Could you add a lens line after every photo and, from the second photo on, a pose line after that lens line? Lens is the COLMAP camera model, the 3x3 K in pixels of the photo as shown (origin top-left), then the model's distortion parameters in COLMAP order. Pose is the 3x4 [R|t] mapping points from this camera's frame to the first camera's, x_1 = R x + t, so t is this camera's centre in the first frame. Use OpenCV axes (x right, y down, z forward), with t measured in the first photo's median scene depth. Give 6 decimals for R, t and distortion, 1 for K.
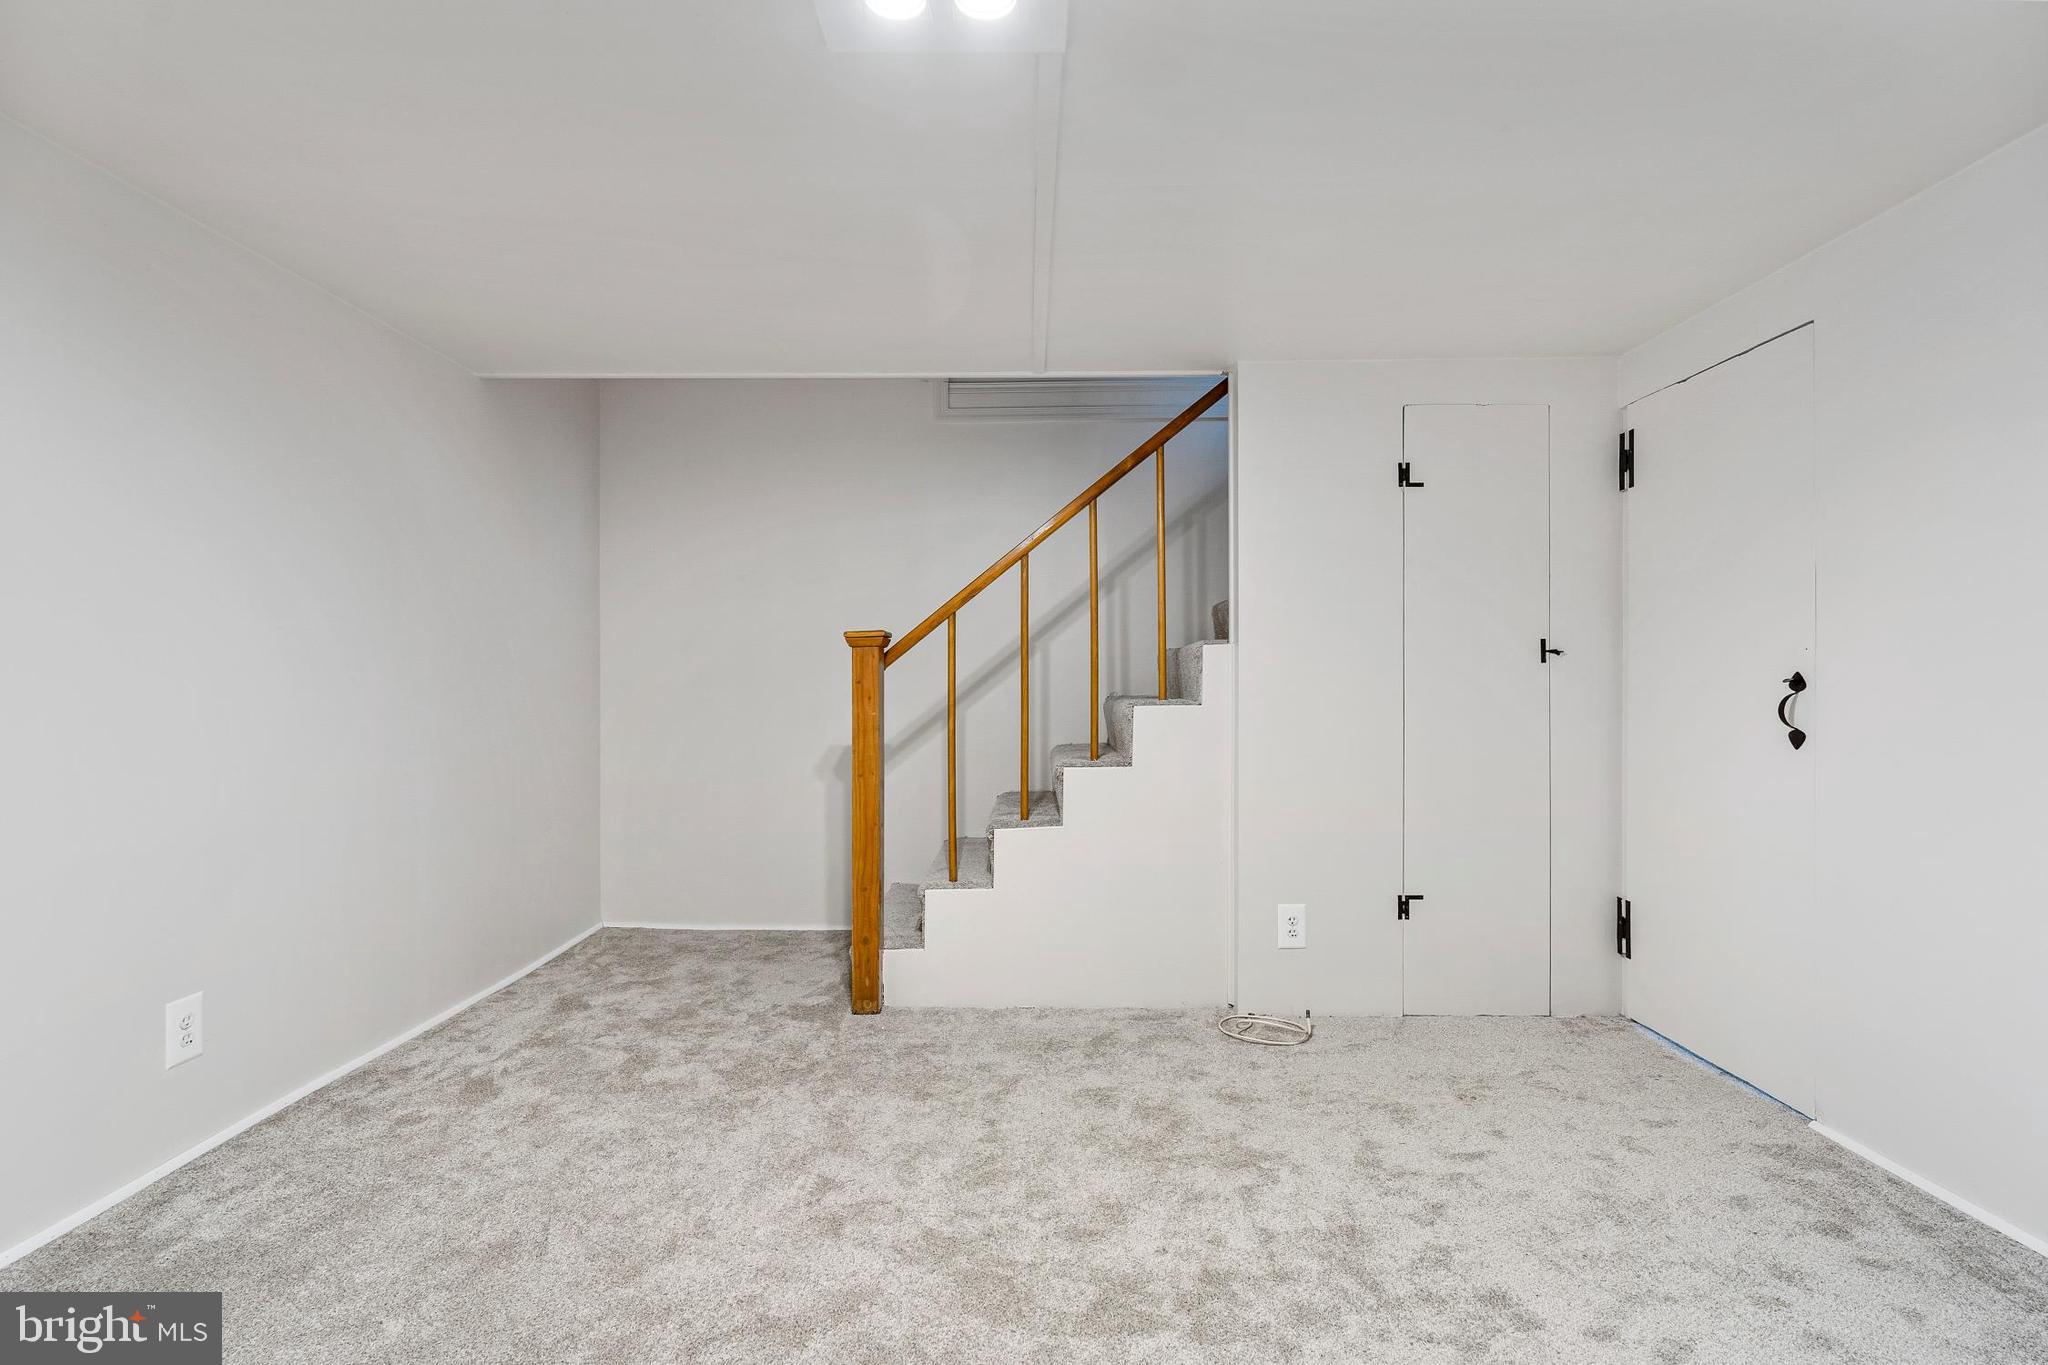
lens RADIAL K [[944.2, 0, 1023.0], [0, 944.2, 677.8], [0, 0, 1]] dist [-0.009491, 0.004164]
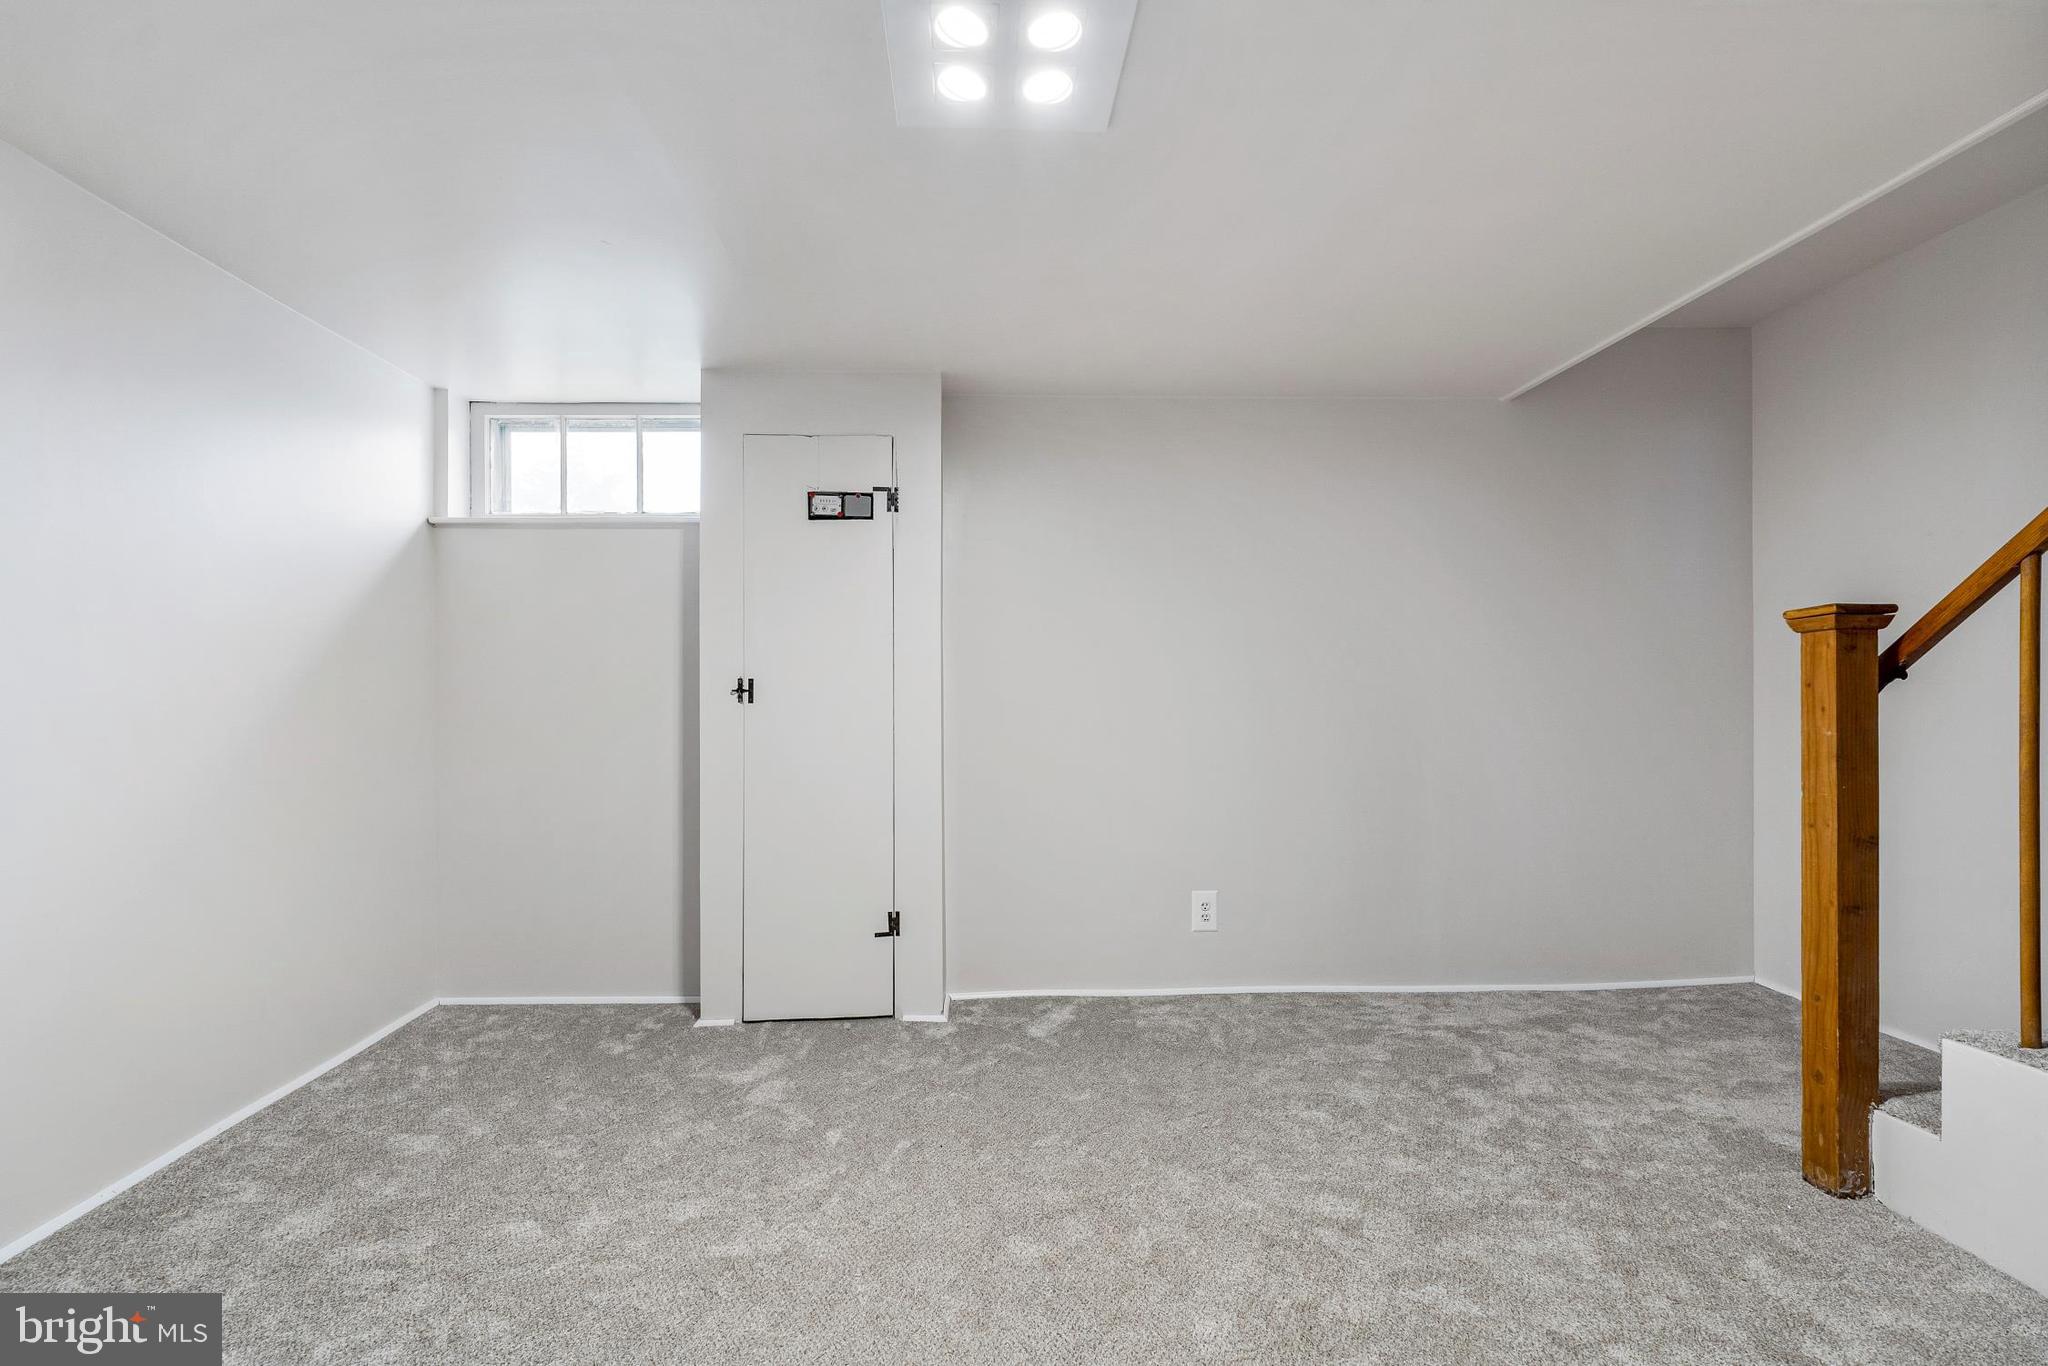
lens RADIAL K [[944.2, 0, 1023.6], [0, 944.2, 694.7], [0, 0, 1]] dist [-0.009491, 0.004164]
pose [[0.066264, -0.001433, -0.997801, 0.496134], [0.008269, 0.999965, -0.000887, 0.008801], [0.997768, -0.008192, 0.066274, 0.442734]]
